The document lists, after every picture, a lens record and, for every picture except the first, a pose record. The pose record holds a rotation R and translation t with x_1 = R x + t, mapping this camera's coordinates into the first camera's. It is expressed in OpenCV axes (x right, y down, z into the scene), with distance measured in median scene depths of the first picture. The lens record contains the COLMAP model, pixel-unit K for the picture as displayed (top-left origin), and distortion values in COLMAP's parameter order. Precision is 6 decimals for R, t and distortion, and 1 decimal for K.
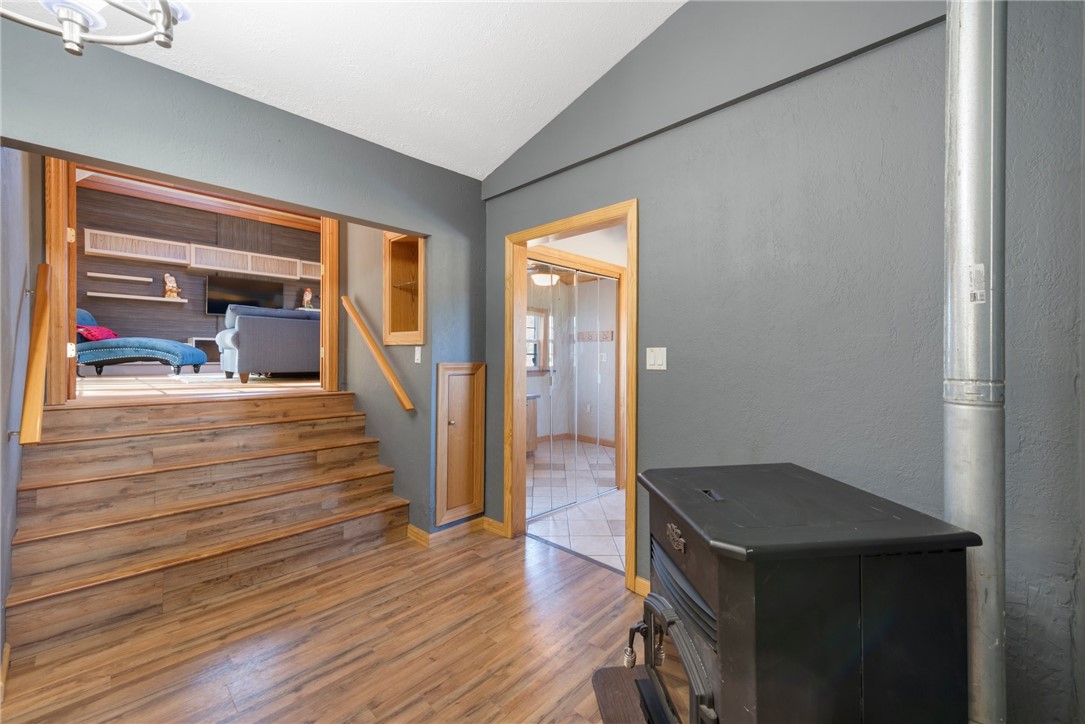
lens RADIAL K [[441.2, 0, 562.8], [0, 441.2, 358.3], [0, 0, 1]] dist [-0.001919, -0.000519]
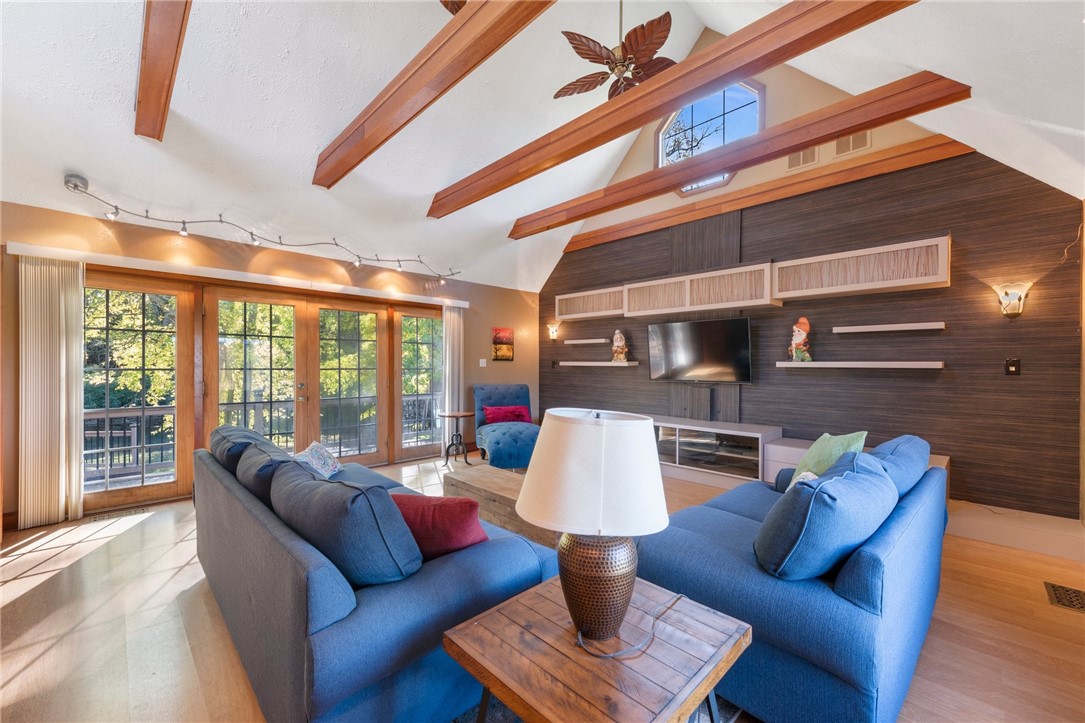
lens RADIAL K [[434.2, 0, 549.6], [0, 434.2, 365.6], [0, 0, 1]] dist [0.007372, -0.000020]
pose [[-0.039909, -0.000493, -0.999203, -0.133152], [-0.008006, 0.999968, -0.000173, -0.127770], [0.999171, 0.007993, -0.039912, 0.904392]]
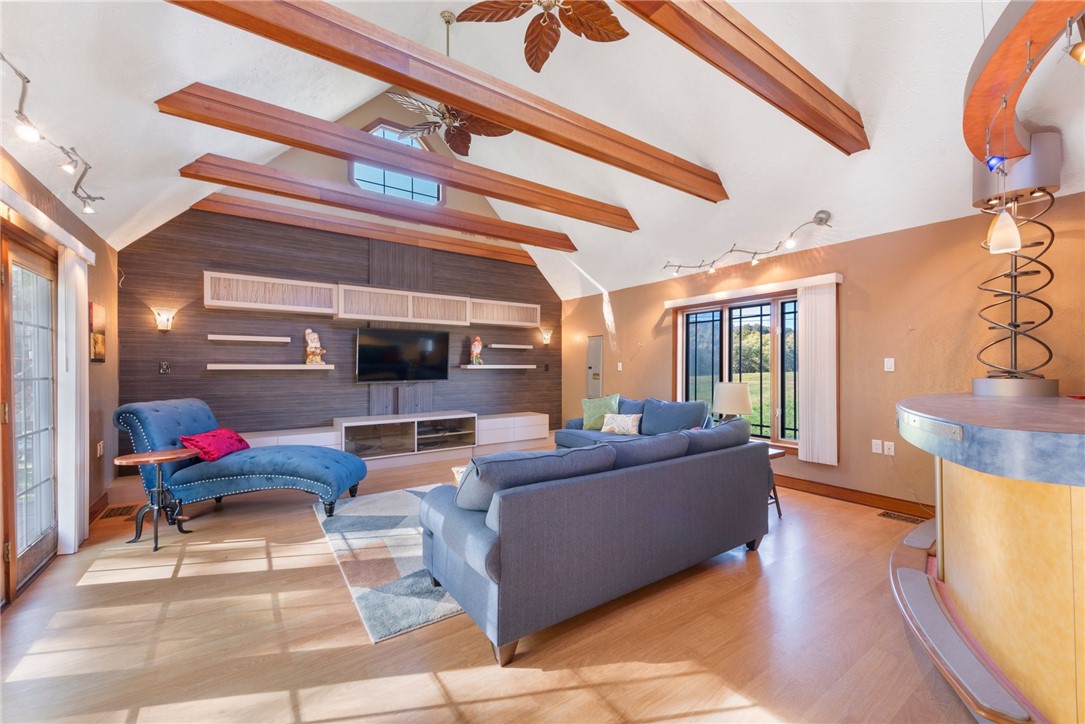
lens RADIAL K [[434.2, 0, 549.6], [0, 434.2, 366.1], [0, 0, 1]] dist [0.007372, -0.000020]
pose [[0.979346, -0.004500, -0.202141, -0.384195], [0.003119, 0.999970, -0.007151, -0.126597], [0.202167, 0.006373, 0.979330, 0.401338]]
